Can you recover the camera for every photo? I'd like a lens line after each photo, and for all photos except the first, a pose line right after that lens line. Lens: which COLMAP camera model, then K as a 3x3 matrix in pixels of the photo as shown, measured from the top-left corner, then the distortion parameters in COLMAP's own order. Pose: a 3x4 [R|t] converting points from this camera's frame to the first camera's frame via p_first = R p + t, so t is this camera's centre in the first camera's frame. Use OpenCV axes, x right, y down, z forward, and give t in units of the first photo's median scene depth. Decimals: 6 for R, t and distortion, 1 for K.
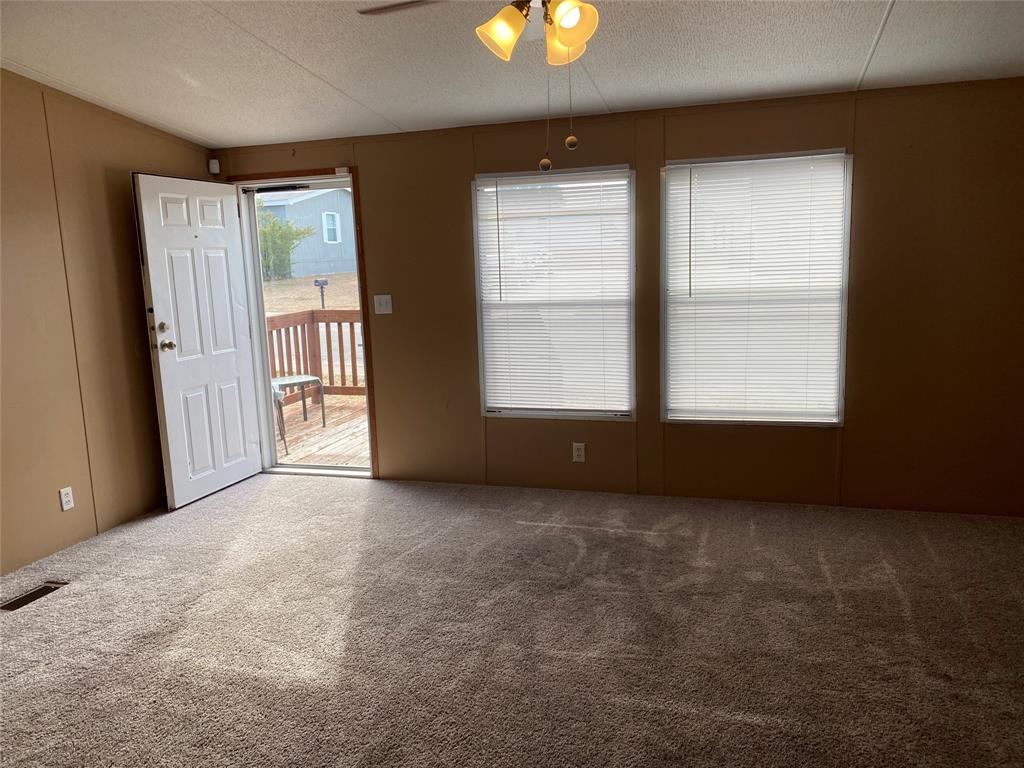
lens RADIAL K [[782.9, 0, 499.9], [0, 782.9, 393.8], [0, 0, 1]] dist [0.040201, -0.001306]
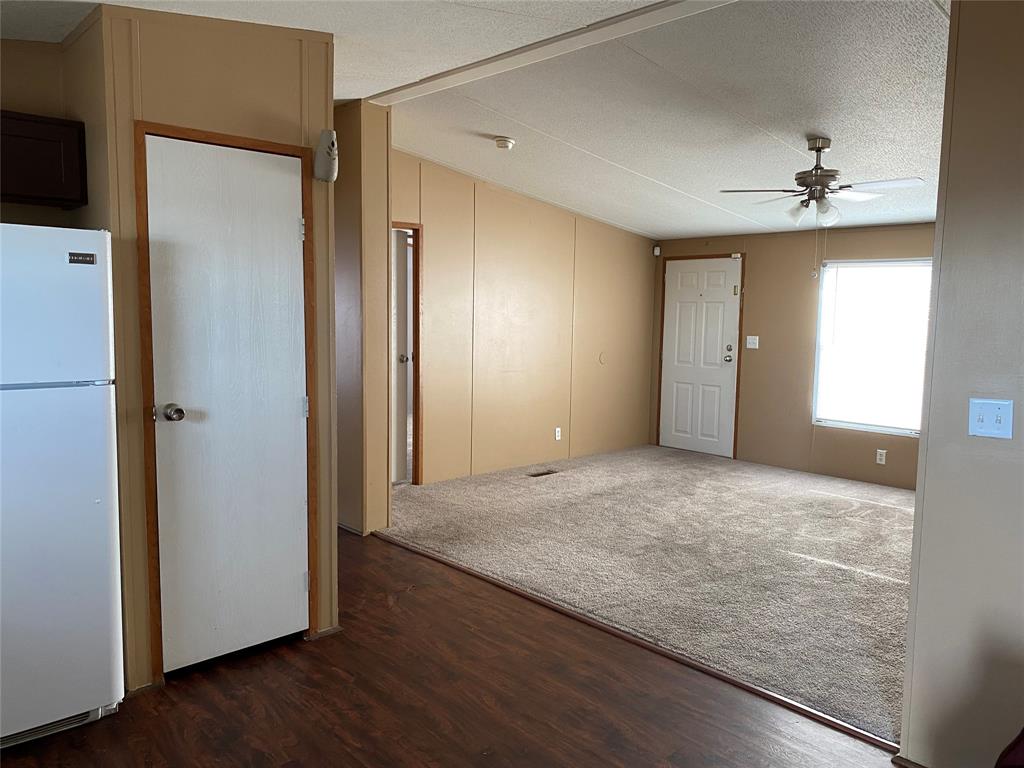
lens RADIAL K [[782.9, 0, 504.9], [0, 782.9, 381.5], [0, 0, 1]] dist [0.040201, -0.001306]
pose [[0.867651, 0.098024, -0.487415, 0.221319], [-0.132365, 0.990532, -0.036419, 0.094046], [0.479230, 0.096116, 0.872410, -0.657348]]
